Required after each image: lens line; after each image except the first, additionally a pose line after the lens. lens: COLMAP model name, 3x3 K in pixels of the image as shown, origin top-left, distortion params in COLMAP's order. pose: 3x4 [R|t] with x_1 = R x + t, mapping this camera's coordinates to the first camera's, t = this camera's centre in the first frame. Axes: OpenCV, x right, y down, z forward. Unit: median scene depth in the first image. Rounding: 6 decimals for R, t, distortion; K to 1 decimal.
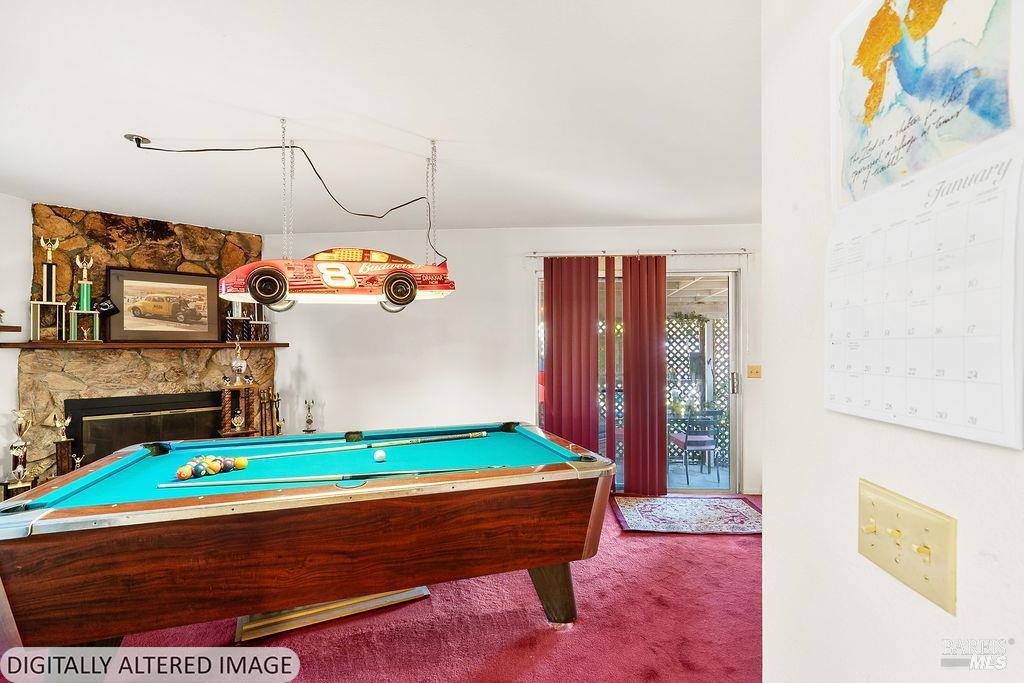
lens RADIAL K [[470.6, 0, 514.1], [0, 470.6, 343.1], [0, 0, 1]] dist [-0.004863, 0.002551]
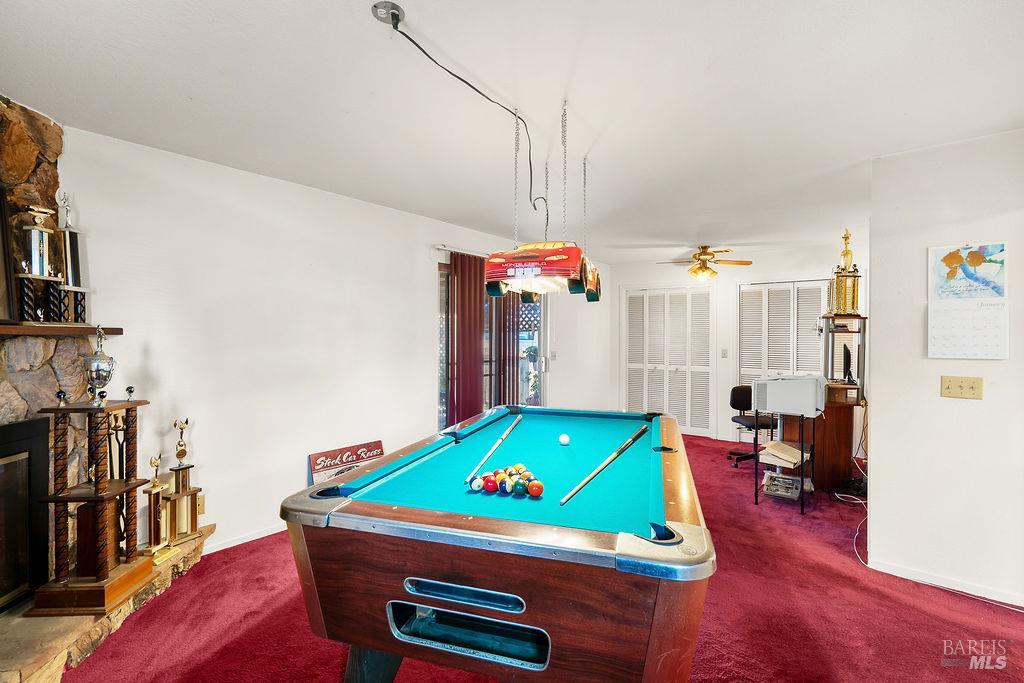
lens RADIAL K [[470.6, 0, 513.7], [0, 470.6, 341.7], [0, 0, 1]] dist [-0.004863, 0.002551]
pose [[0.572147, -0.003319, 0.820144, -0.750747], [-0.012645, 0.999837, 0.012867, 0.003618], [-0.820054, -0.017732, 0.572012, 0.295944]]
